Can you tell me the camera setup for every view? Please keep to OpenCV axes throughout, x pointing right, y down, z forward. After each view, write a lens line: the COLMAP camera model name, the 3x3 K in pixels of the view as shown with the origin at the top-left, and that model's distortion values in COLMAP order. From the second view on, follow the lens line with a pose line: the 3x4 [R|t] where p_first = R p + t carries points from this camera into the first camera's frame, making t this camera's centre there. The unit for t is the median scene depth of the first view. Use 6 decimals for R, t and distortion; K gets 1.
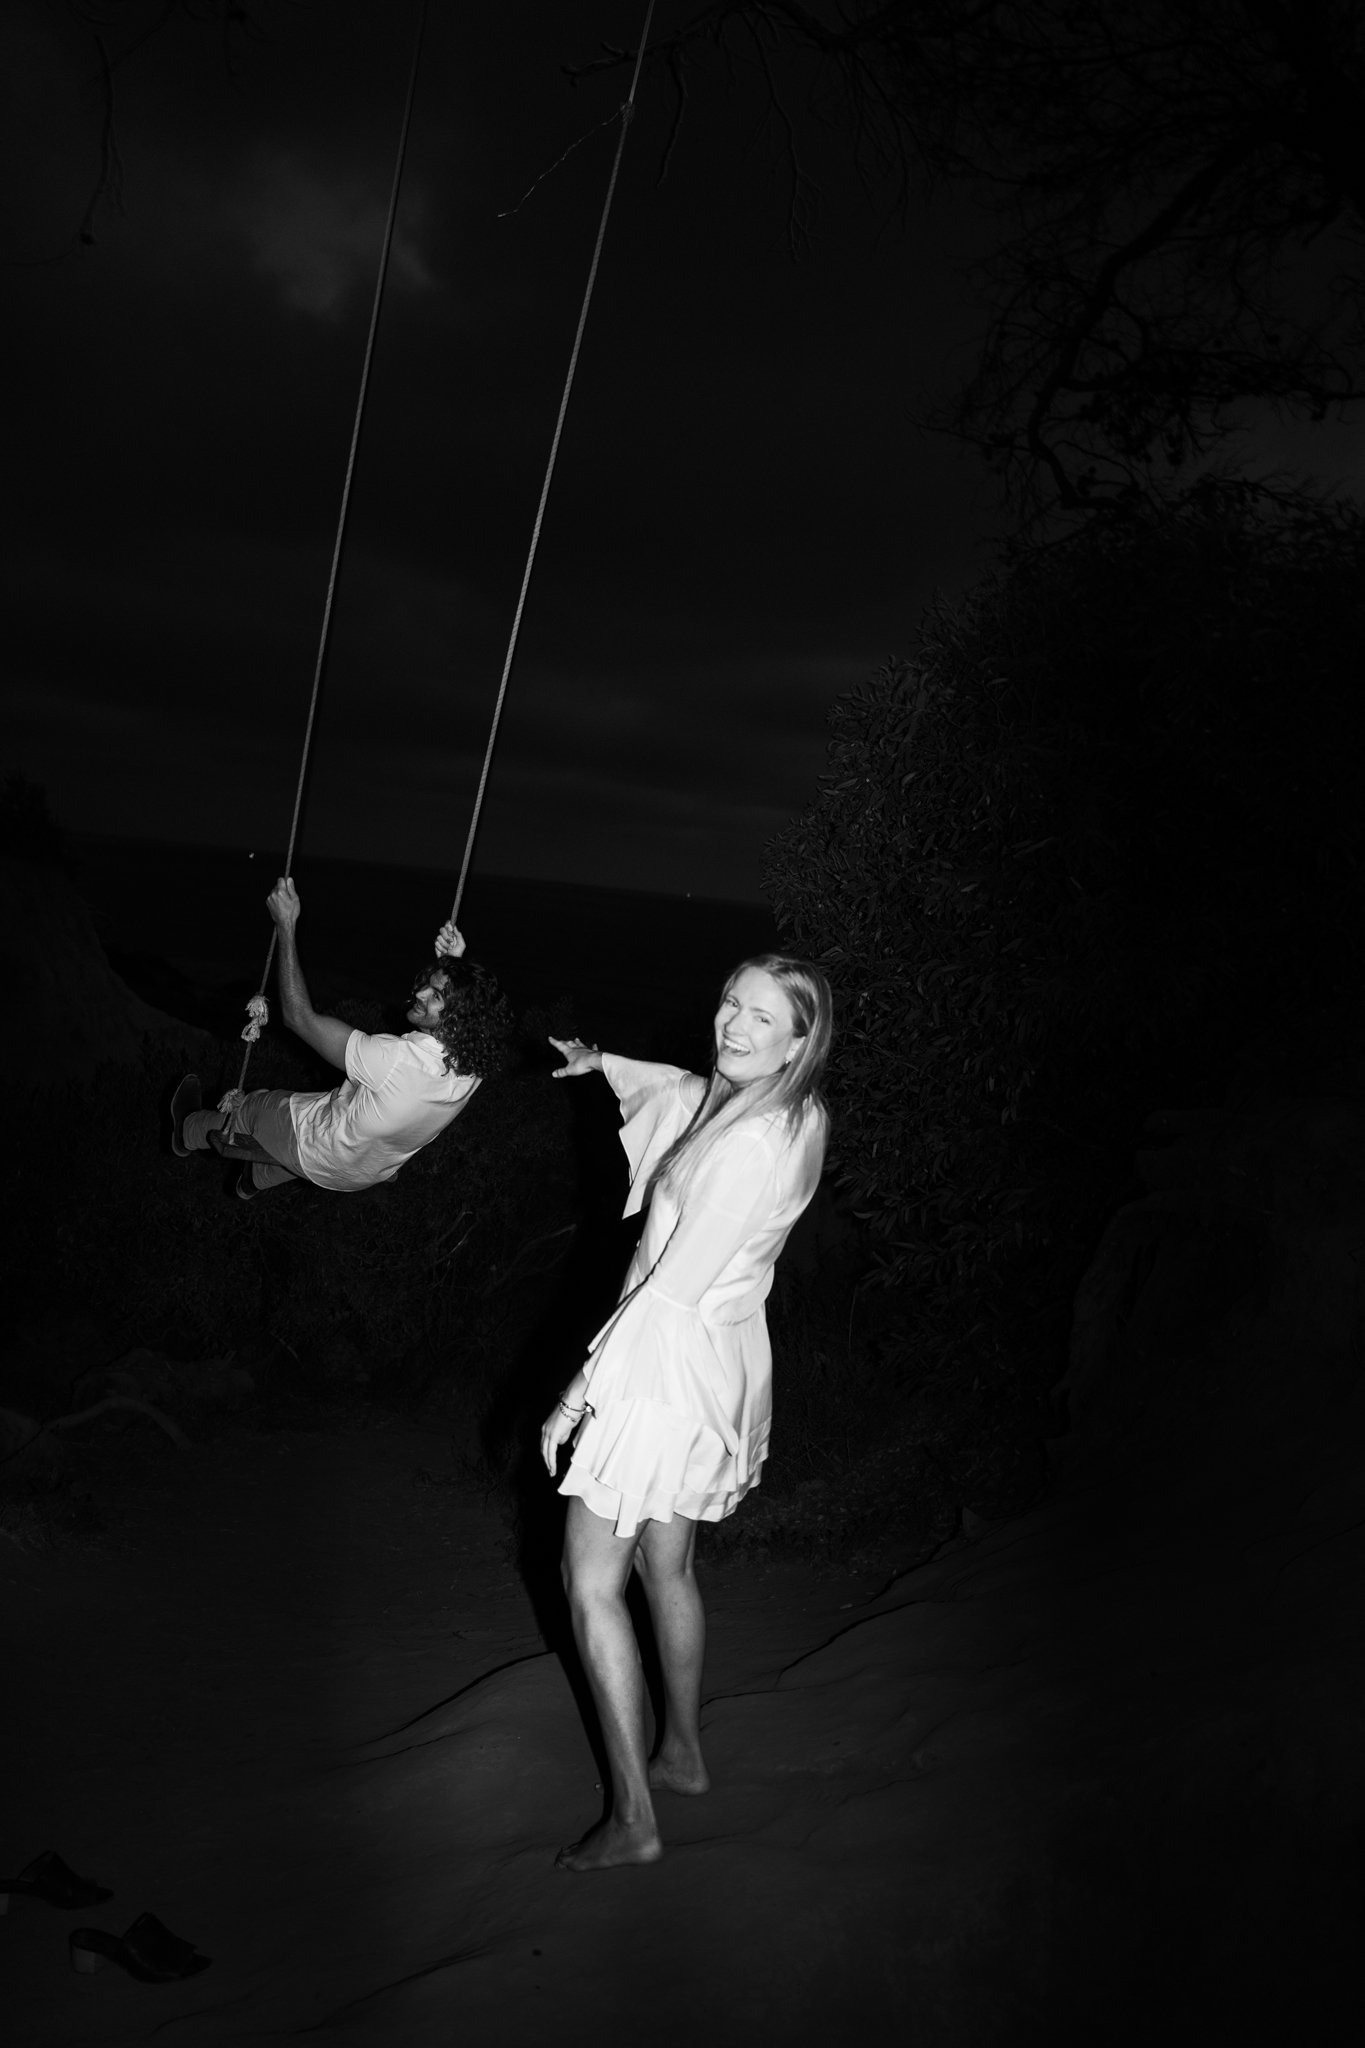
lens RADIAL K [[4245.2, 0, 682.5], [0, 4245.2, 1024.0], [0, 0, 1]] dist [-0.008638, -0.125599]
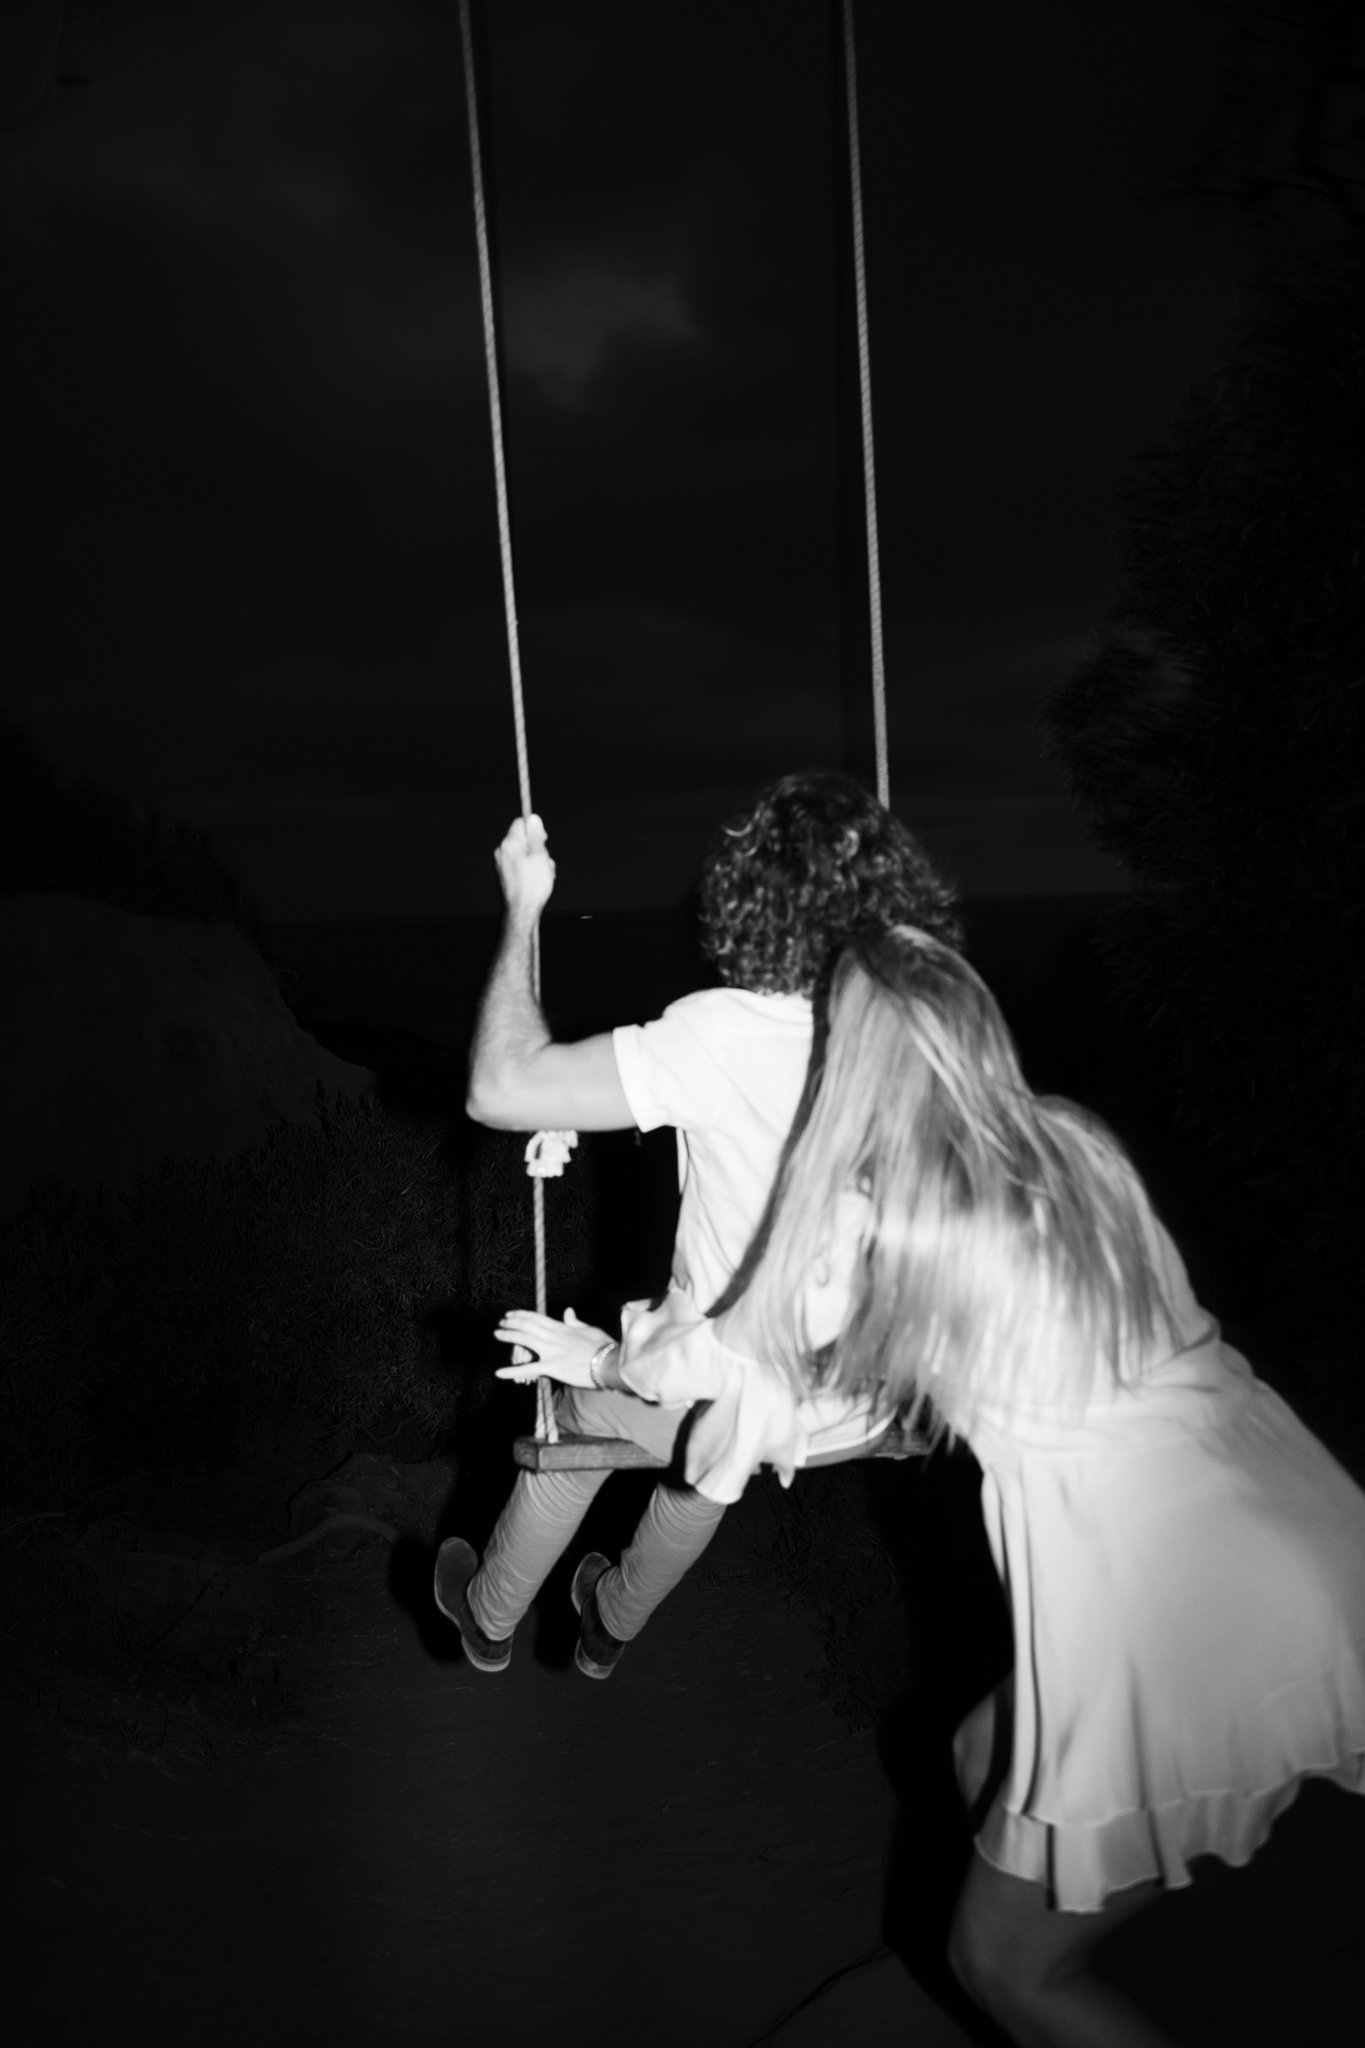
lens RADIAL K [[4245.2, 0, 682.5], [0, 4245.2, 1024.0], [0, 0, 1]] dist [-0.008638, -0.125599]
pose [[0.989901, -0.129607, -0.057425, -0.004256], [0.129306, 0.991564, -0.008948, 0.007313], [0.058100, 0.001432, 0.998310, 0.162482]]
